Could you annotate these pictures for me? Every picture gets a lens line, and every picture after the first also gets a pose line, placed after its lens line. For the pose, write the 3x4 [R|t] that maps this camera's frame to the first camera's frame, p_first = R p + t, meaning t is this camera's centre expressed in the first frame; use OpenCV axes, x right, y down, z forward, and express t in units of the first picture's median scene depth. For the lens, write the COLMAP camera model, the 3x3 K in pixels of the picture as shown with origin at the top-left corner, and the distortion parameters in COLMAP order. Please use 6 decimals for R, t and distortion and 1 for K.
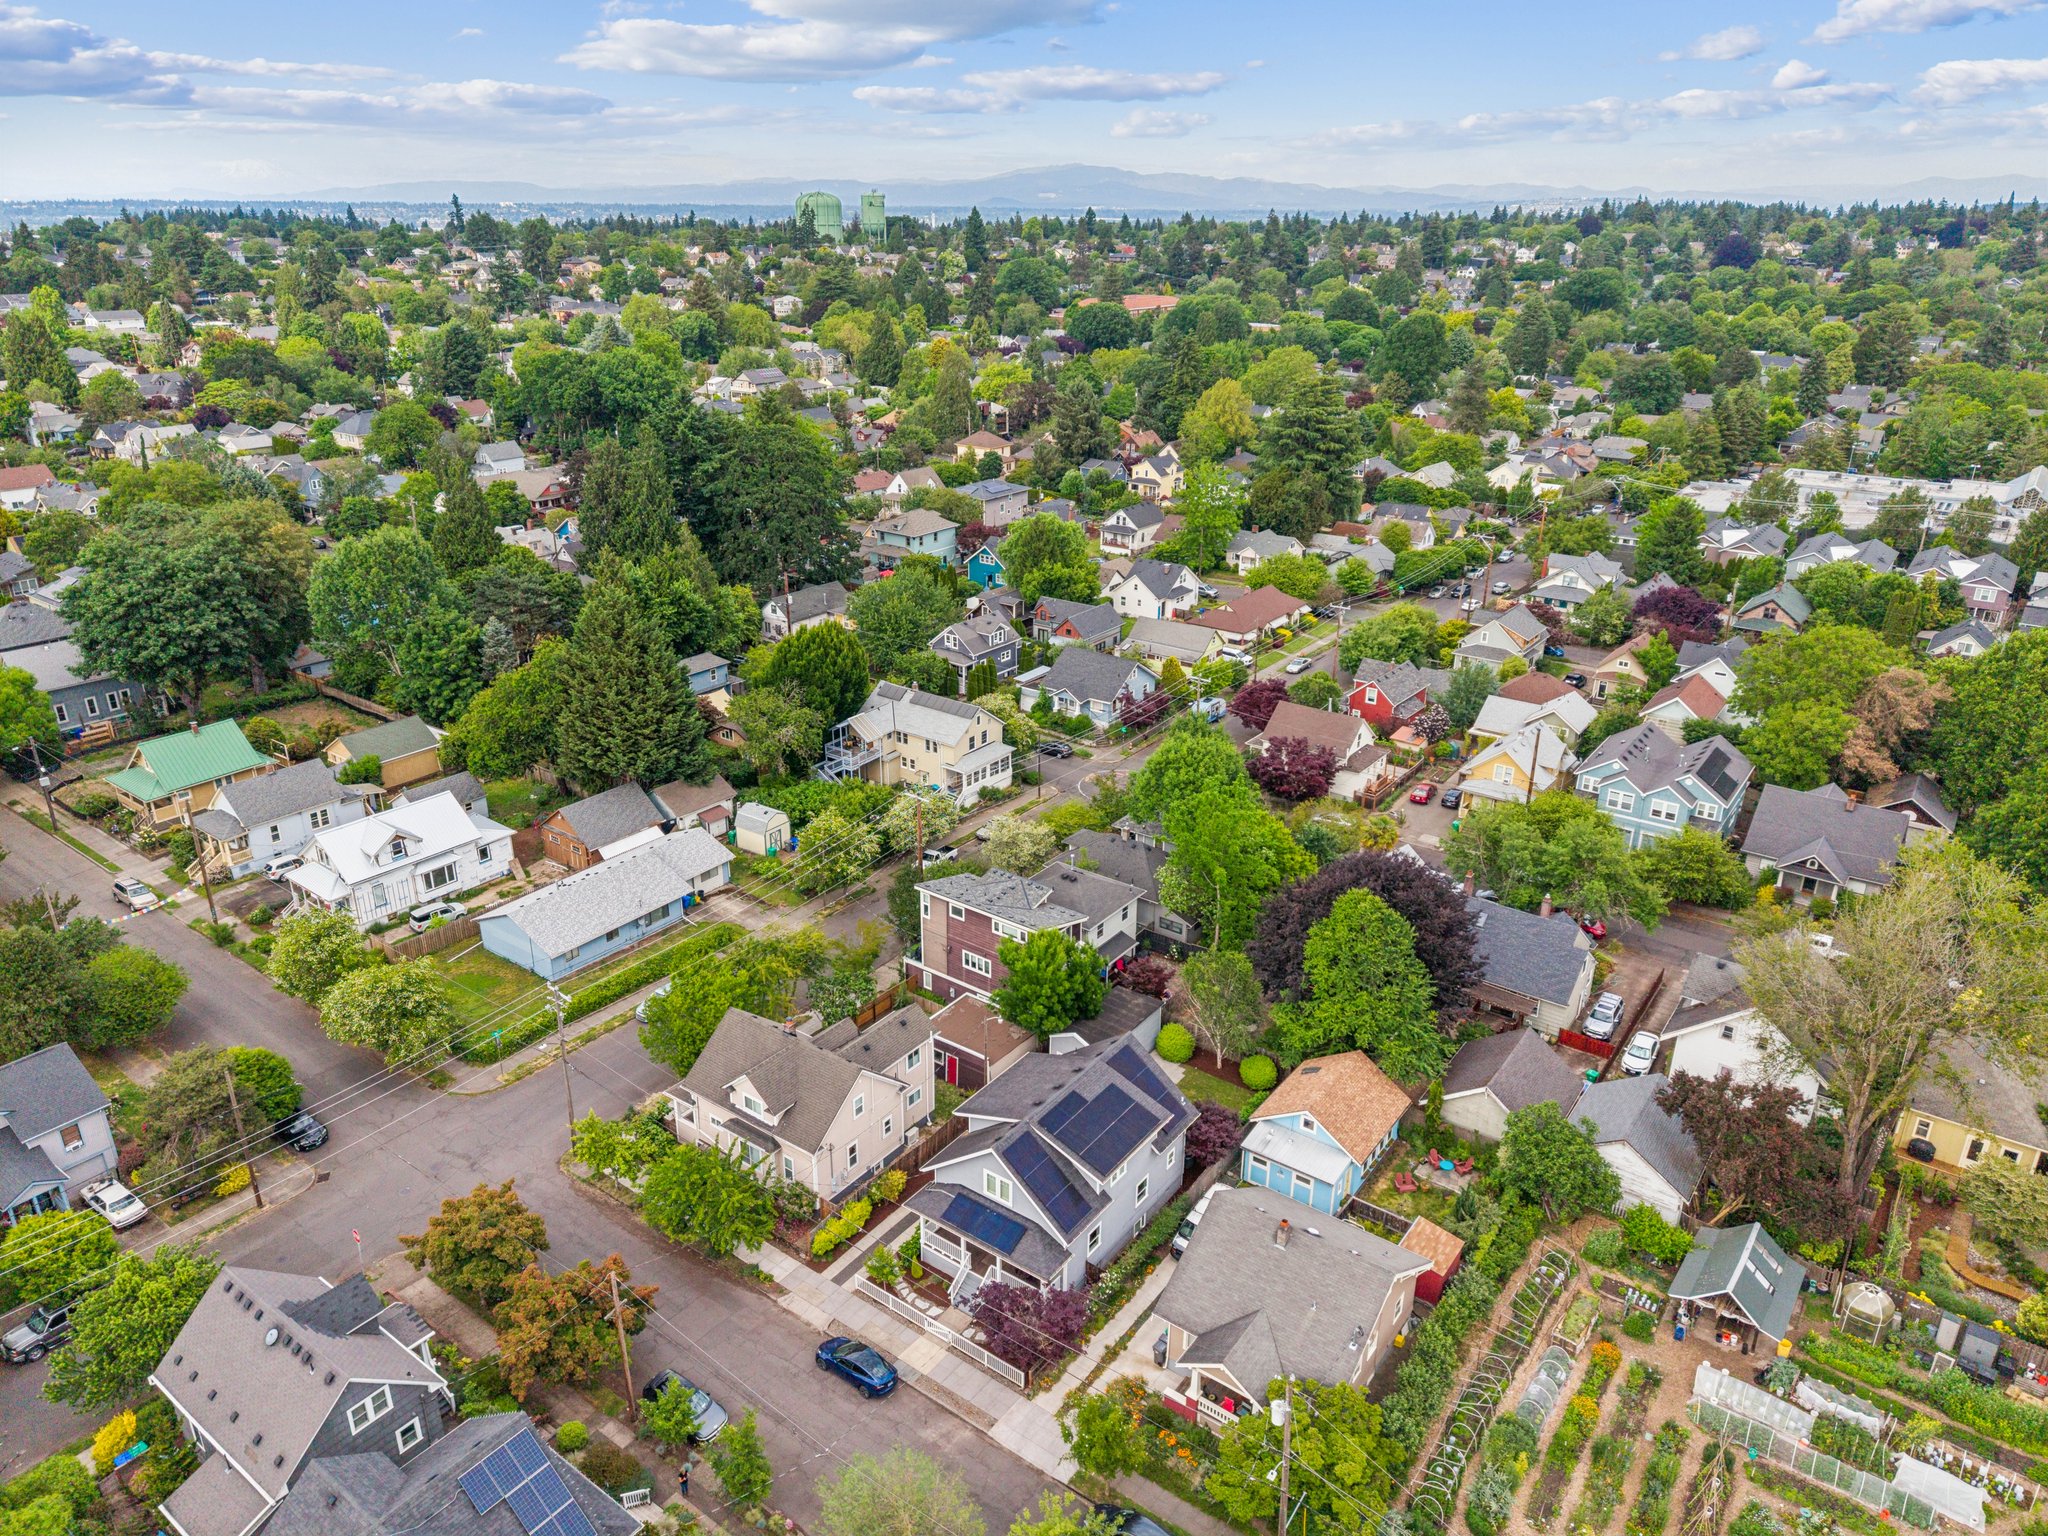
lens RADIAL K [[1426.5, 0, 857.5], [0, 1426.5, 771.9], [0, 0, 1]] dist [0.095291, -0.075427]
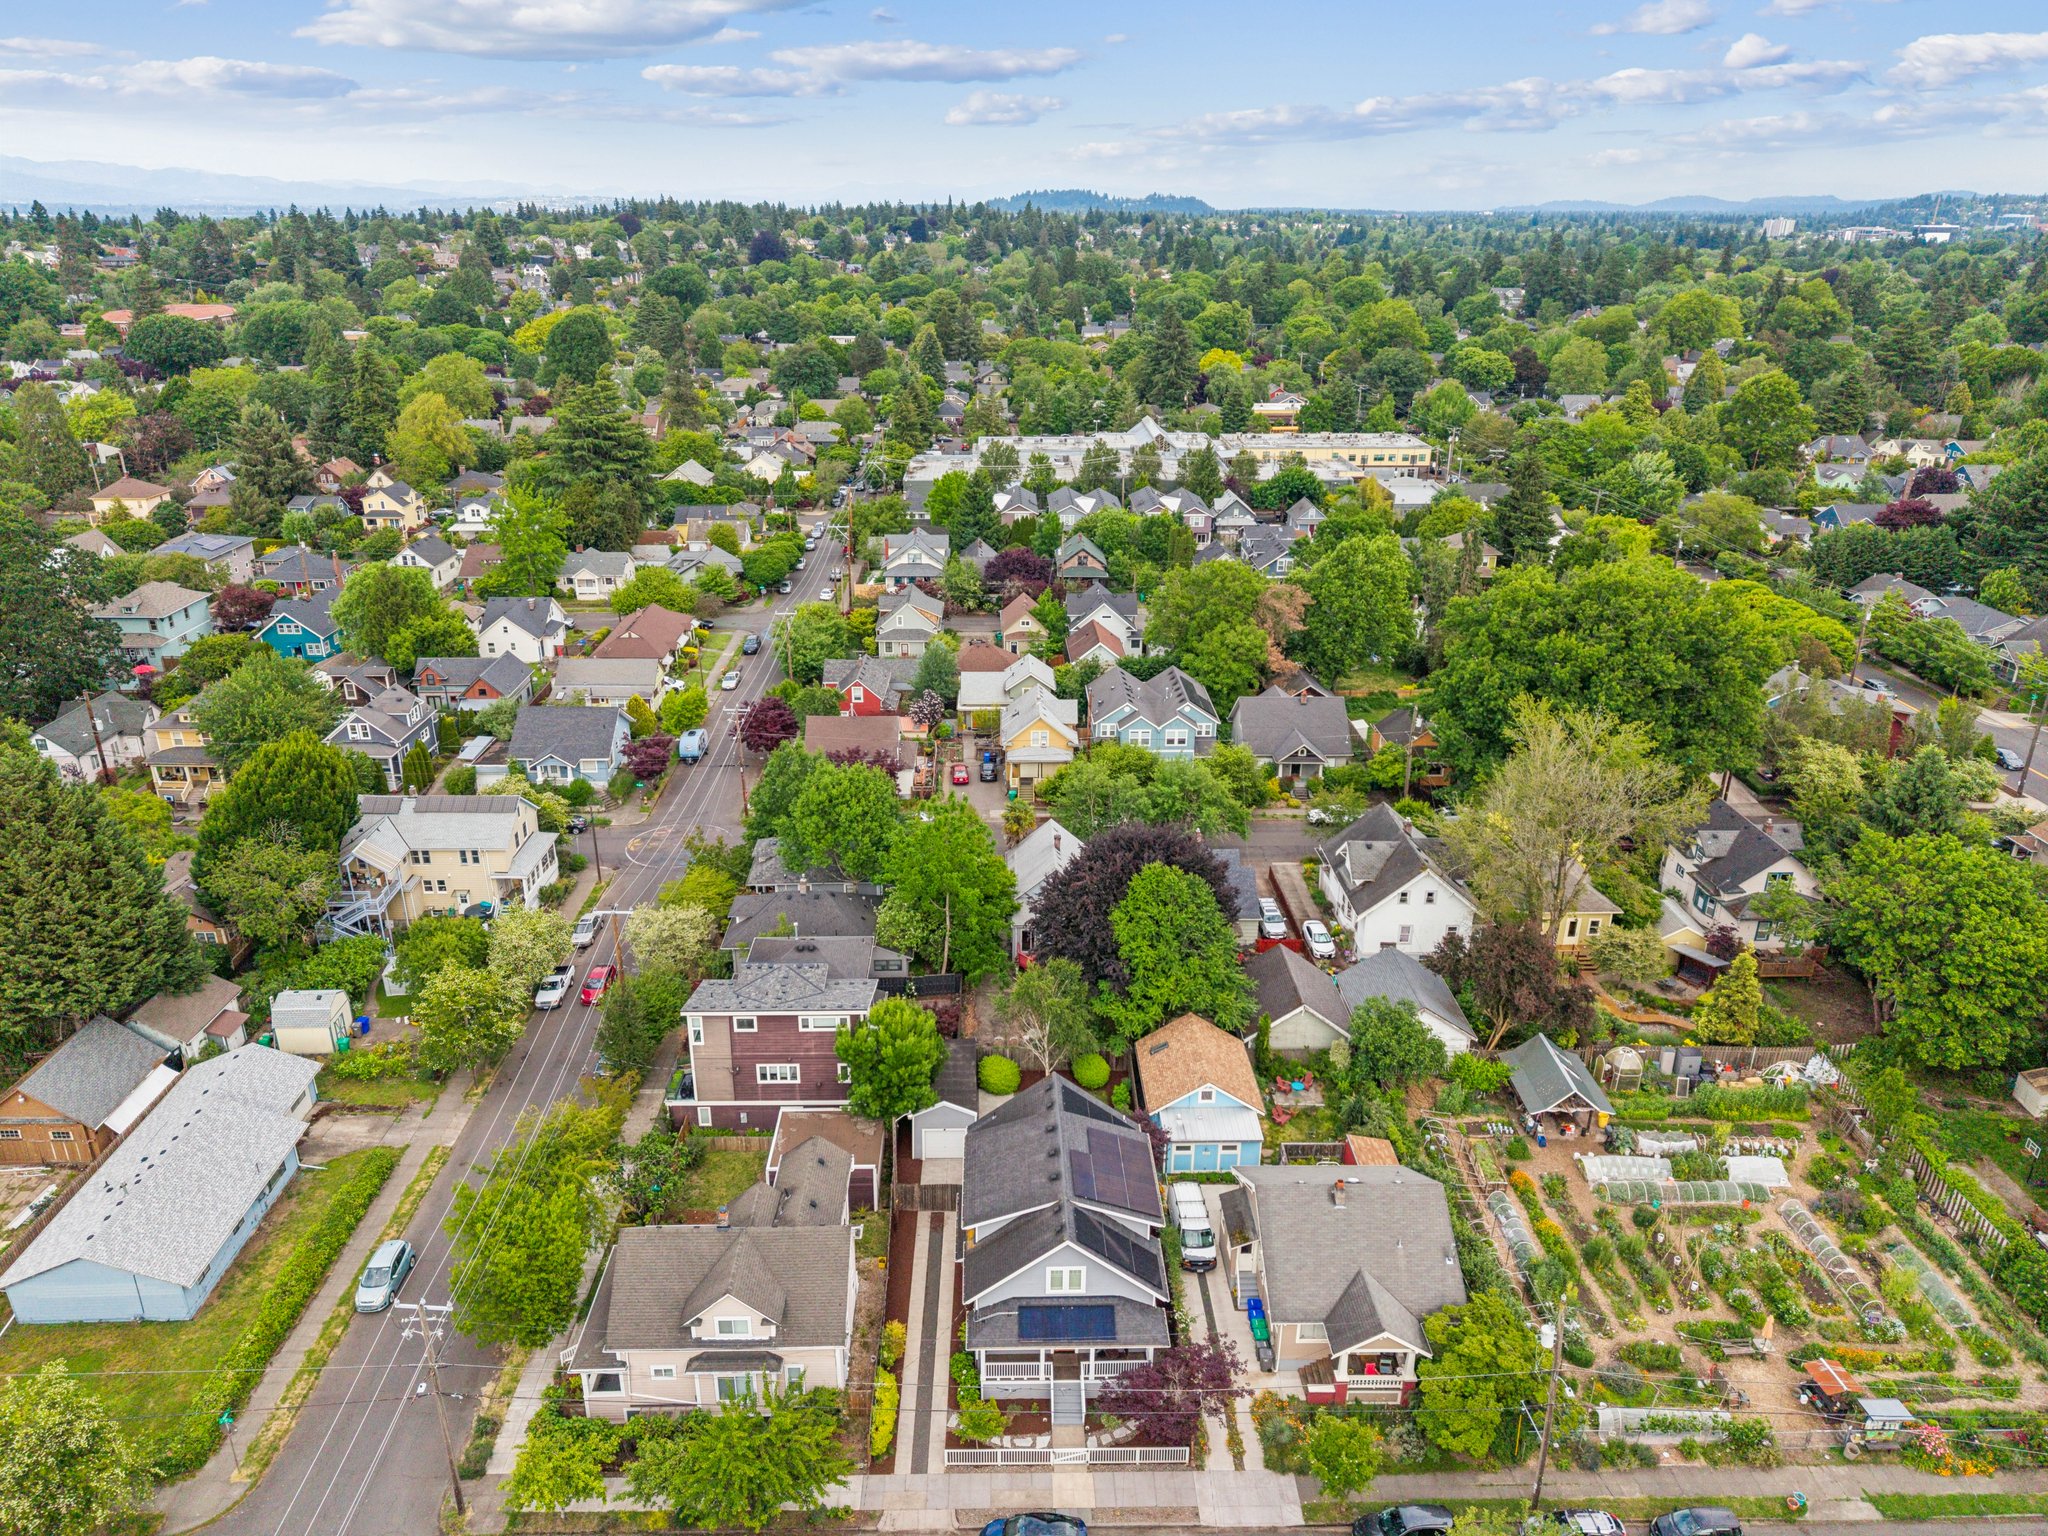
lens RADIAL K [[1499.1, 0, 1020.3], [0, 1499.1, 798.8], [0, 0, 1]] dist [0.106246, -0.193942]
pose [[0.759923, -0.241478, 0.603495, -0.219985], [0.239512, 0.967131, 0.085387, -0.047970], [-0.604278, 0.079657, 0.792782, 0.121132]]
